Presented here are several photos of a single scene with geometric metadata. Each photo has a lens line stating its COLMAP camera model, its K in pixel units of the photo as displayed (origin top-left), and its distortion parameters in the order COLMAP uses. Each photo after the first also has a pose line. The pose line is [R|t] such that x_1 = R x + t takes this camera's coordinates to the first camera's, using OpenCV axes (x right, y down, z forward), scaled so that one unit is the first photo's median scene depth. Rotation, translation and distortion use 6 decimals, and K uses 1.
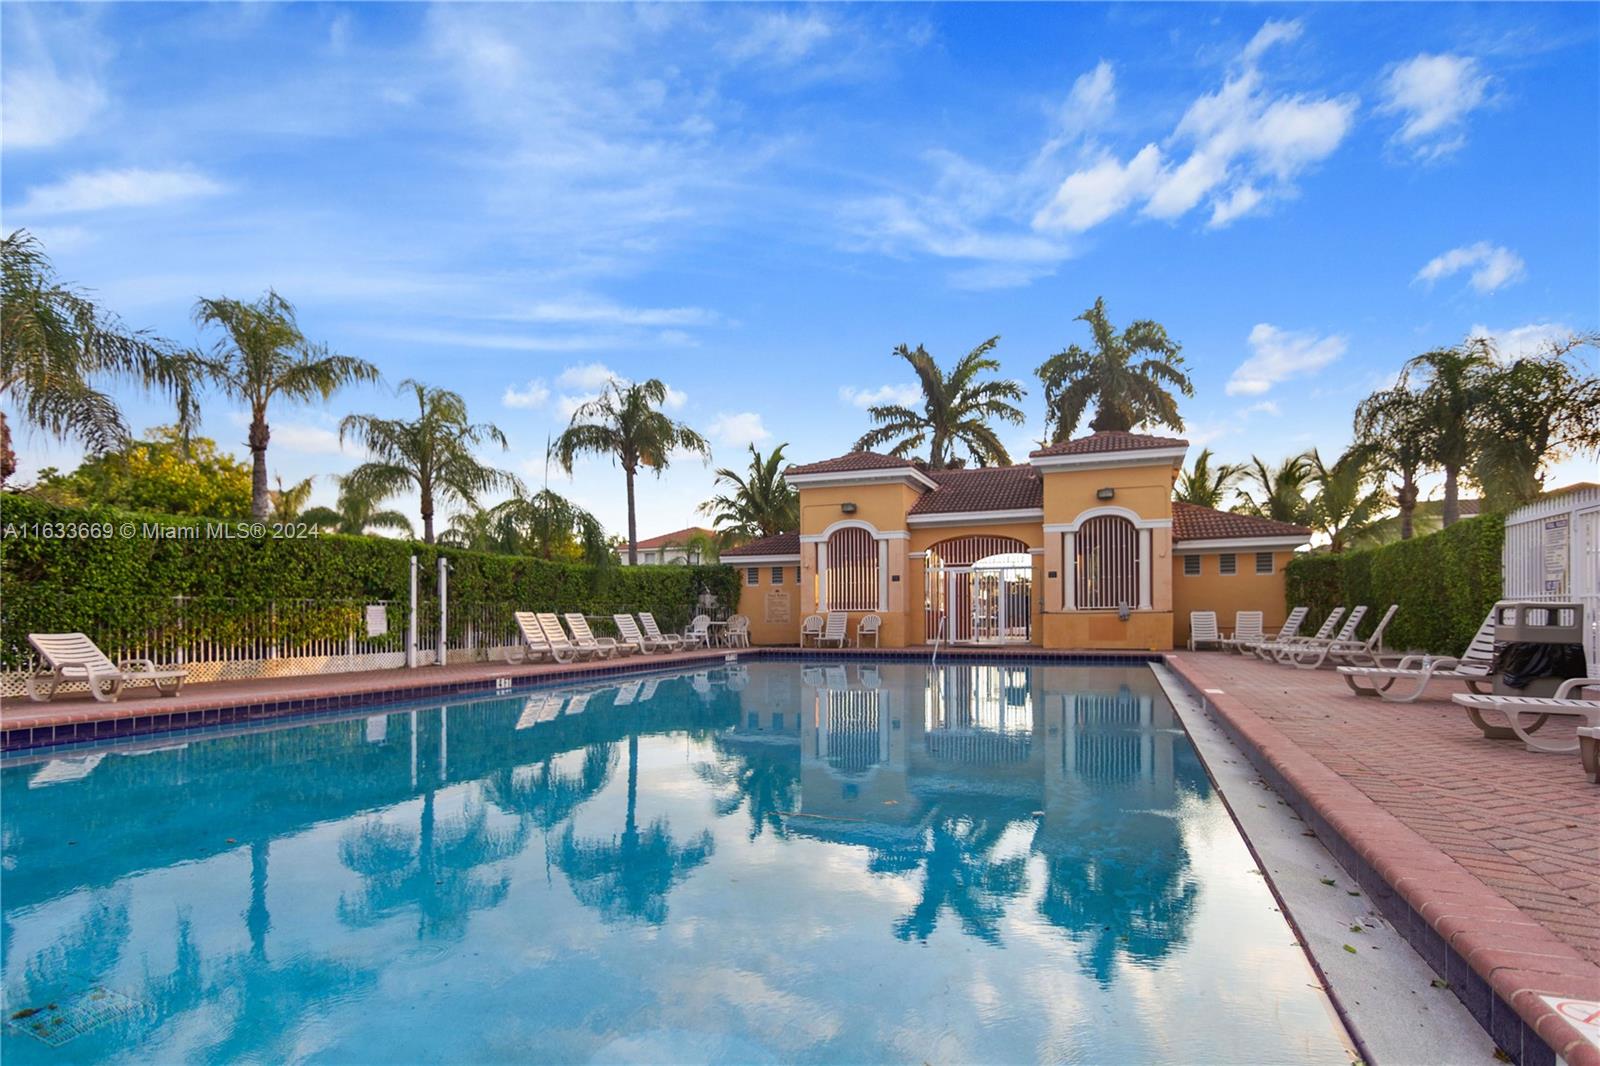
lens RADIAL K [[805.2, 0, 800.0], [0, 805.2, 533.0], [0, 0, 1]] dist [-0.000923, 0.000016]
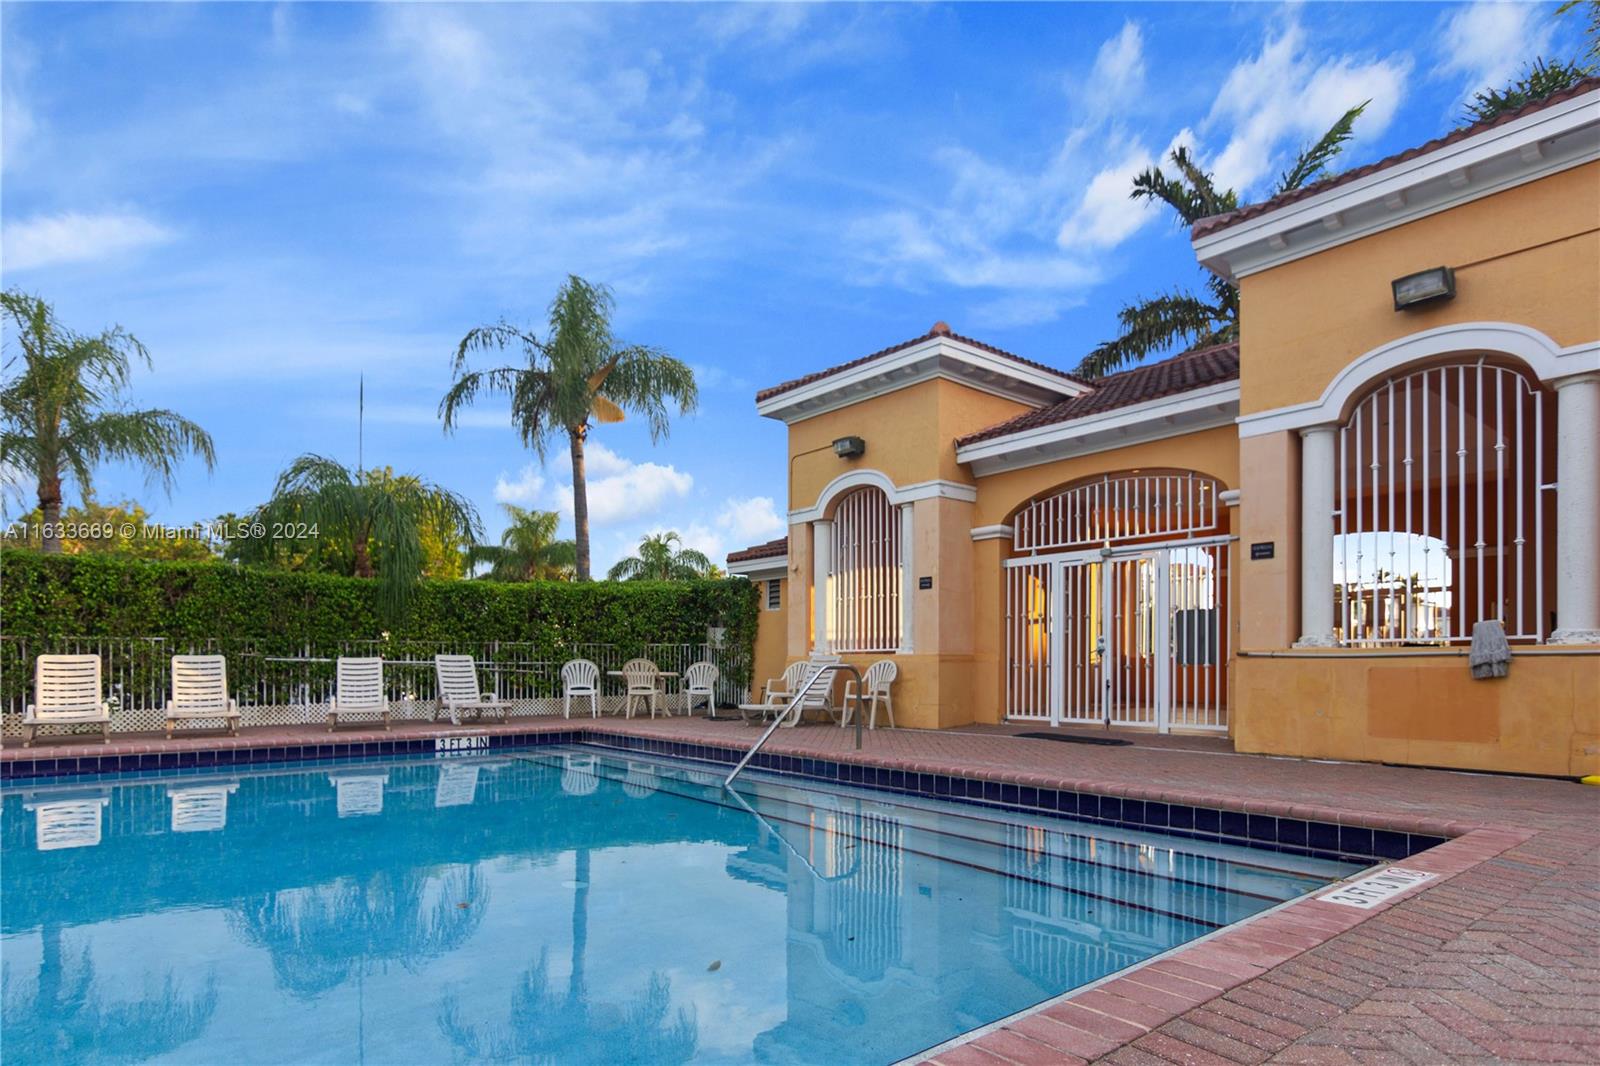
lens RADIAL K [[862.7, 0, 799.3], [0, 862.7, 640.7], [0, 0, 1]] dist [-0.003867, -0.000603]
pose [[0.880141, -0.007355, -0.474655, 0.293832], [0.045229, 0.996630, 0.068425, 0.052299], [0.472553, -0.081692, 0.877508, 0.519560]]
